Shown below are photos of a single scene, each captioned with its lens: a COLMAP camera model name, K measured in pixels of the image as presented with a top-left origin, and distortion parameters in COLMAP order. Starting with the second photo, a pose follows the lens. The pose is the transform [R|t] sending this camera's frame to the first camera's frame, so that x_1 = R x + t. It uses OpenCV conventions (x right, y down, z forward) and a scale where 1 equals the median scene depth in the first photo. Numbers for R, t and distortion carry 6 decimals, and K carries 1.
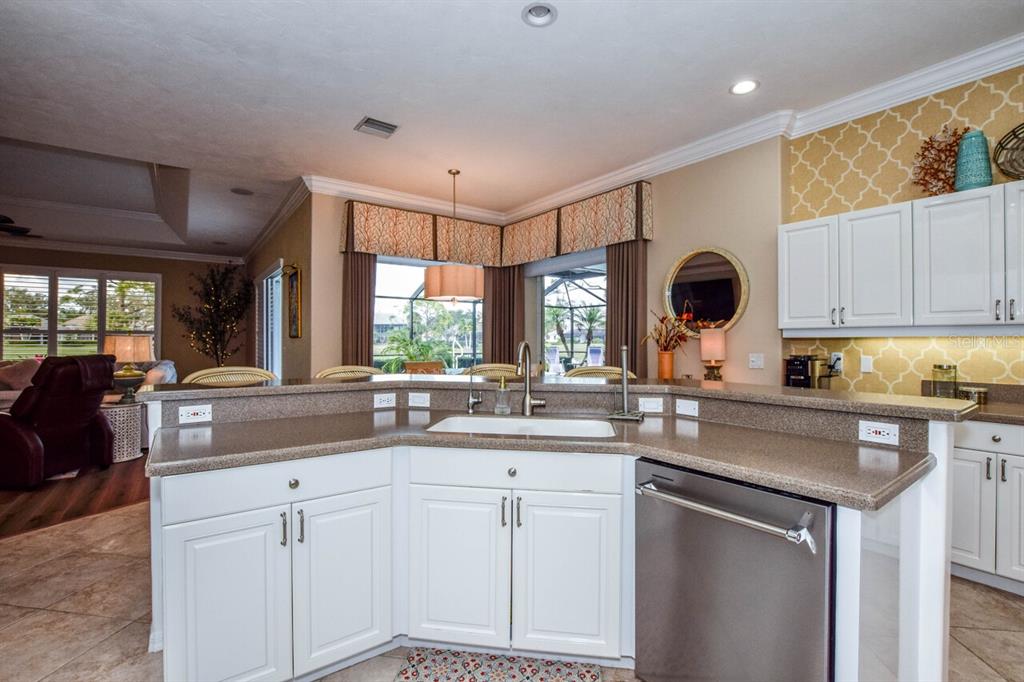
lens RADIAL K [[454.1, 0, 515.3], [0, 454.1, 337.2], [0, 0, 1]] dist [-0.029004, 0.006144]
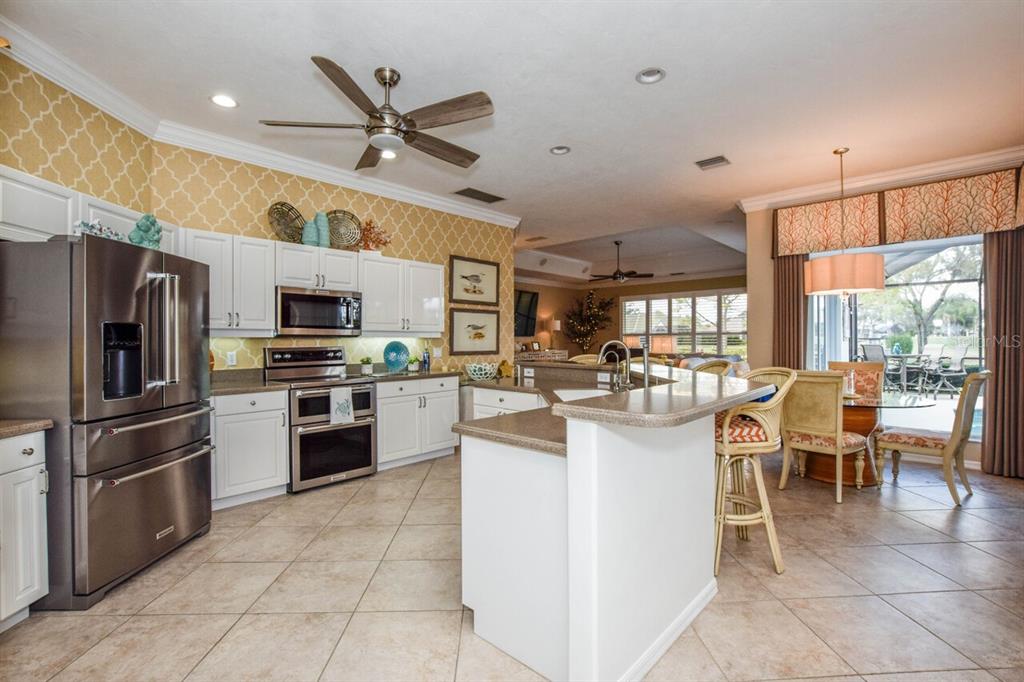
lens RADIAL K [[454.1, 0, 515.3], [0, 454.1, 337.2], [0, 0, 1]] dist [-0.029004, 0.006144]
pose [[0.180423, -0.002500, -0.983586, 0.576573], [0.009955, 0.999950, -0.000715, -0.002934], [0.983539, -0.009662, 0.180439, 0.190771]]
